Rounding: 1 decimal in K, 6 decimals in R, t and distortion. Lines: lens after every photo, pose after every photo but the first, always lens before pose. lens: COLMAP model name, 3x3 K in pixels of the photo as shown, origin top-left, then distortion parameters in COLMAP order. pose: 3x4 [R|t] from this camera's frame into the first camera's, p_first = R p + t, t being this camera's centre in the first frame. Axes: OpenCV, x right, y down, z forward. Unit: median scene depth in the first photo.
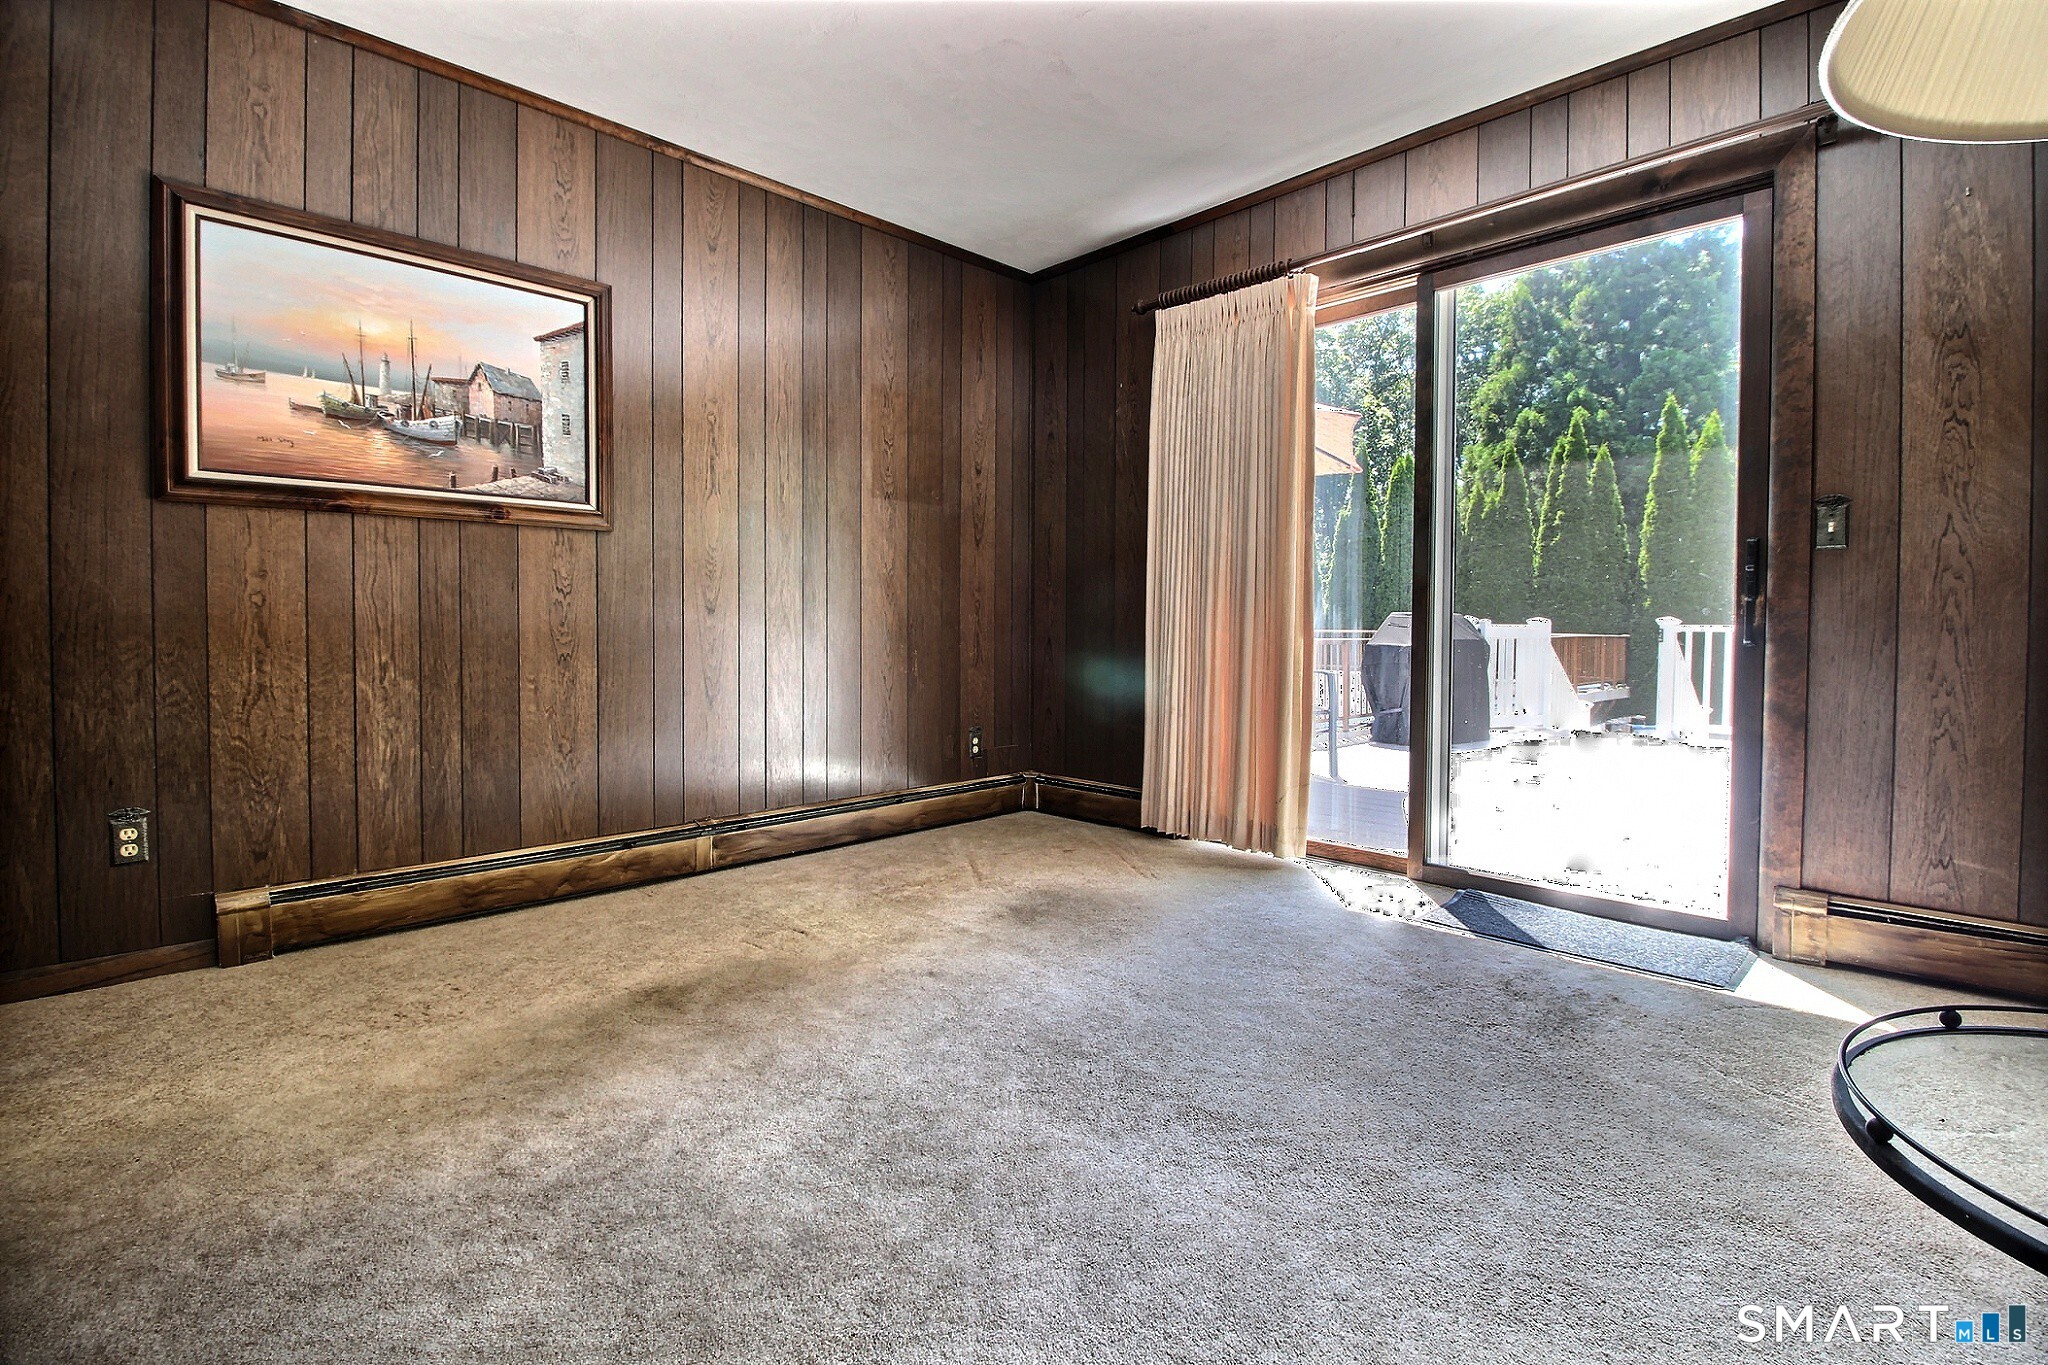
lens RADIAL K [[959.0, 0, 1026.5], [0, 959.0, 646.0], [0, 0, 1]] dist [-0.002184, -0.001012]
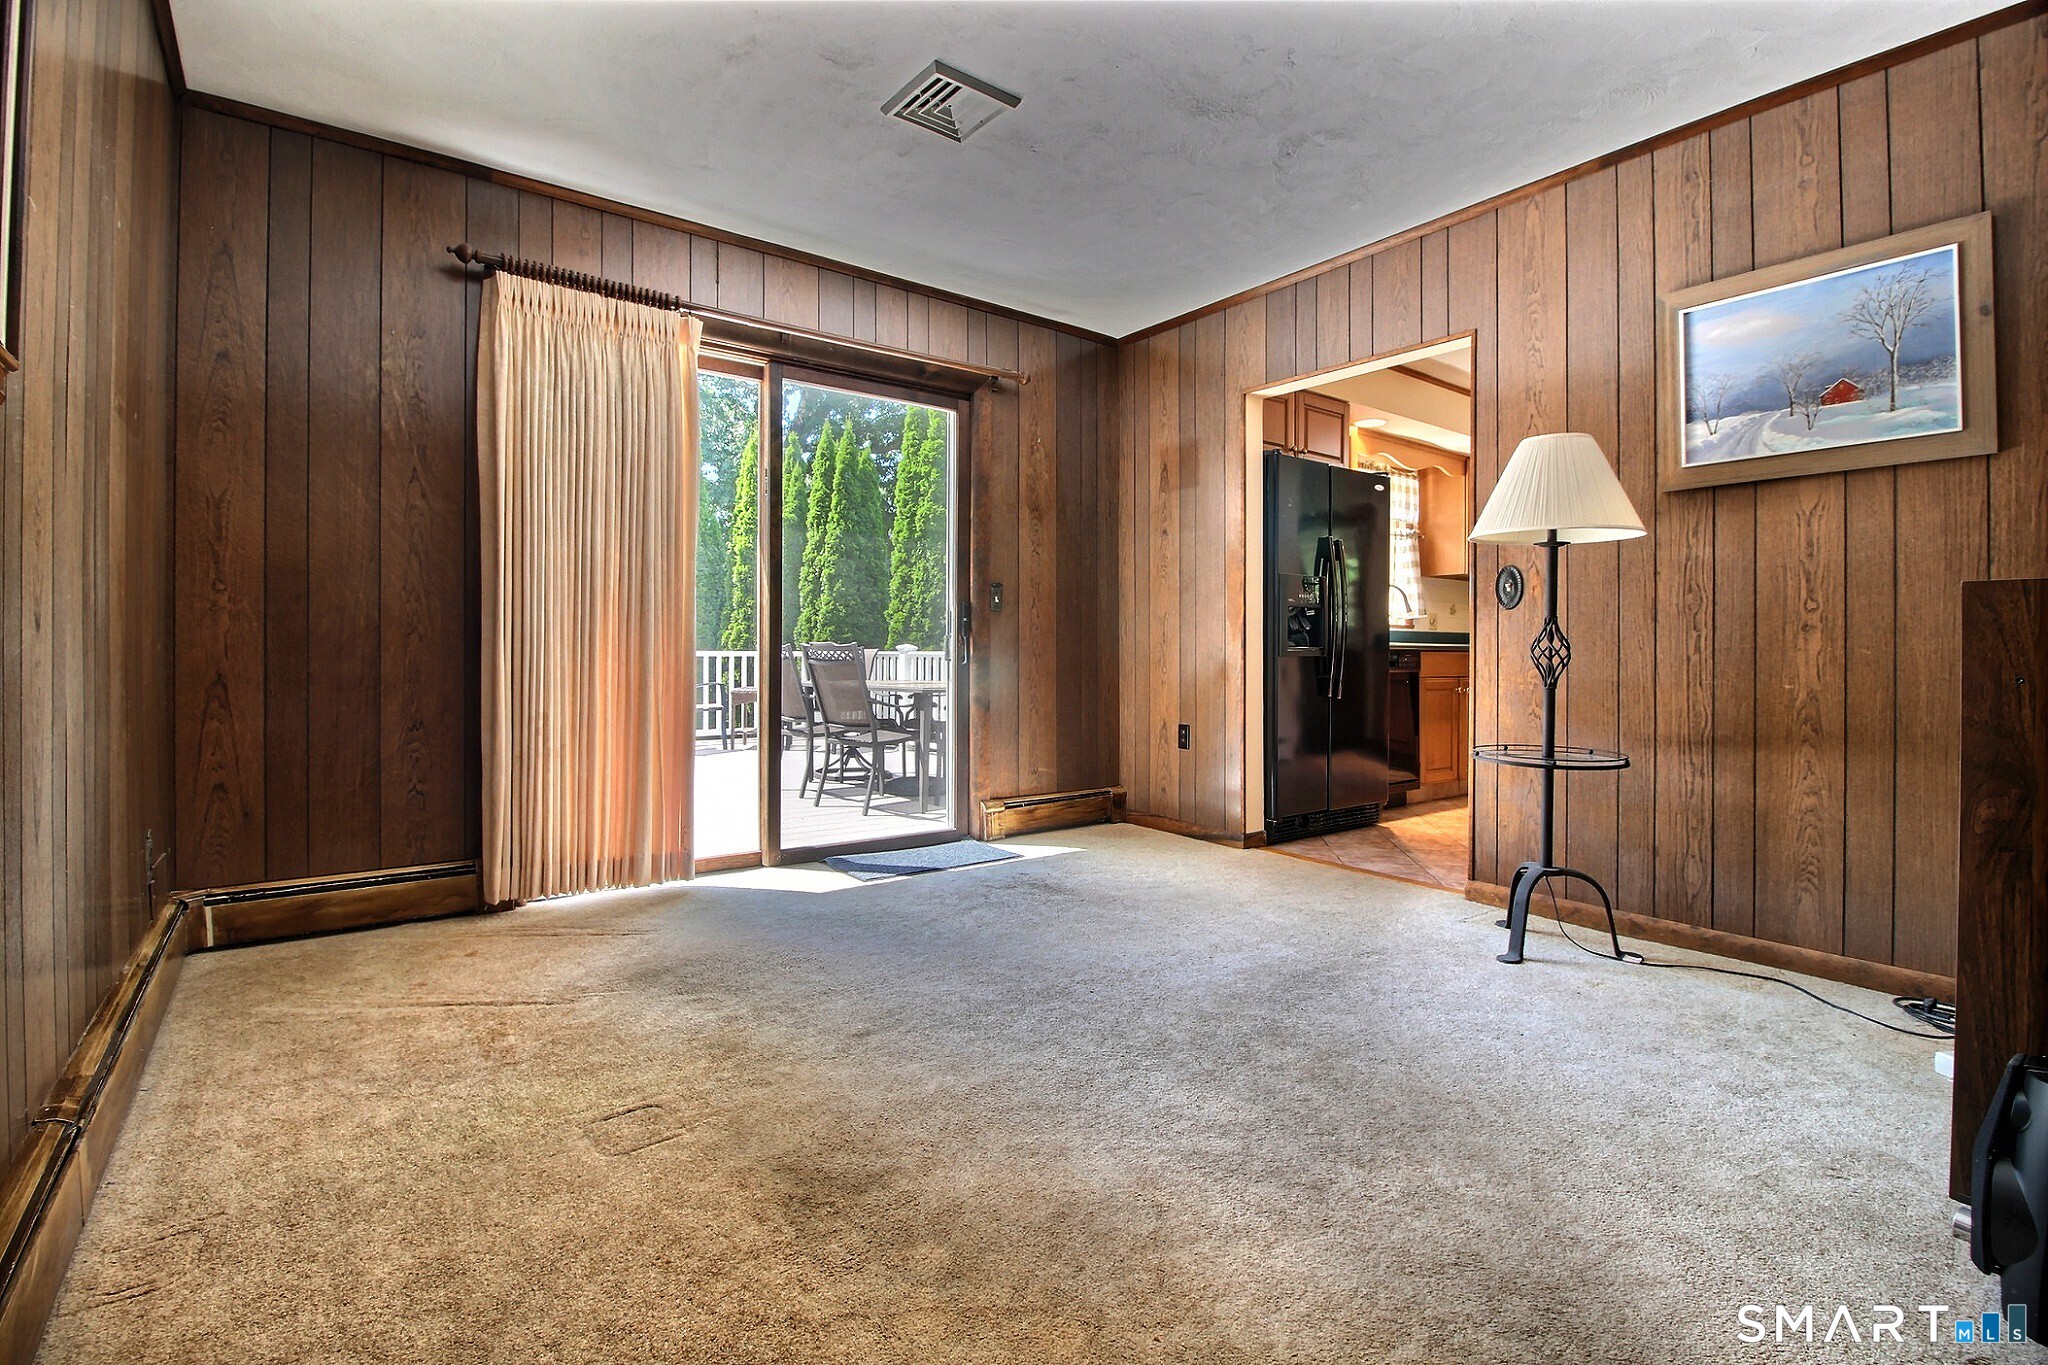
lens RADIAL K [[959.0, 0, 1026.5], [0, 959.0, 646.0], [0, 0, 1]] dist [-0.002184, -0.001012]
pose [[0.128608, 0.002077, 0.991693, -0.852368], [0.019256, 0.999804, -0.004591, -0.021227], [-0.991509, 0.019686, 0.128542, 0.615808]]
